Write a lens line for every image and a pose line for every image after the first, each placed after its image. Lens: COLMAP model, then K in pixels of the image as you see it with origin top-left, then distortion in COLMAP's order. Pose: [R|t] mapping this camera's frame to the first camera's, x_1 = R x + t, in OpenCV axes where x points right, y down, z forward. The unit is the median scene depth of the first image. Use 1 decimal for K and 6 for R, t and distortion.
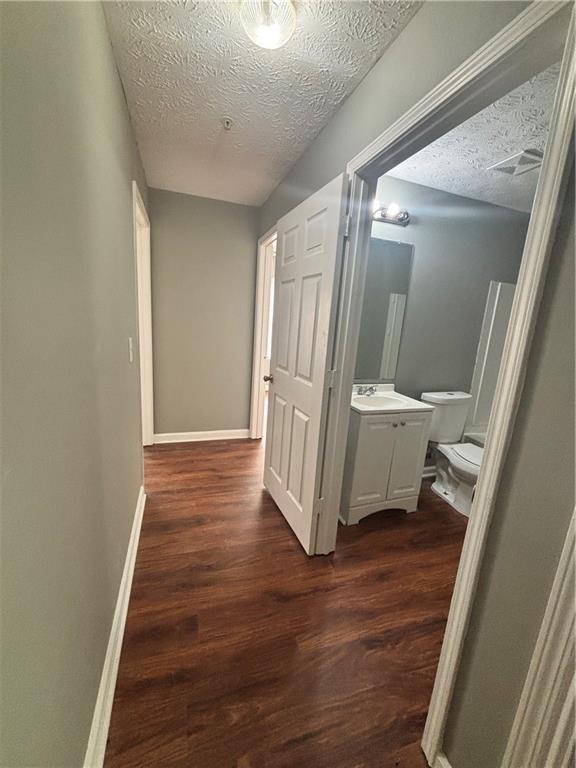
lens RADIAL K [[315.5, 0, 288.0], [0, 315.5, 384.0], [0, 0, 1]] dist [0.001852, -0.000004]
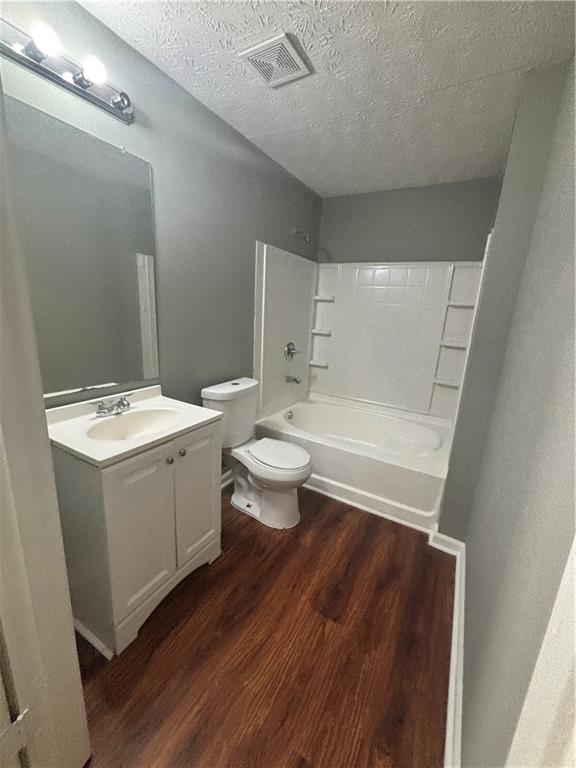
lens RADIAL K [[315.5, 0, 288.0], [0, 315.5, 384.0], [0, 0, 1]] dist [0.001852, -0.000004]
pose [[0.766351, -0.176698, 0.617643, 0.137499], [0.133597, 0.984245, 0.115814, -0.044200], [-0.628377, -0.006239, 0.777884, 0.324224]]
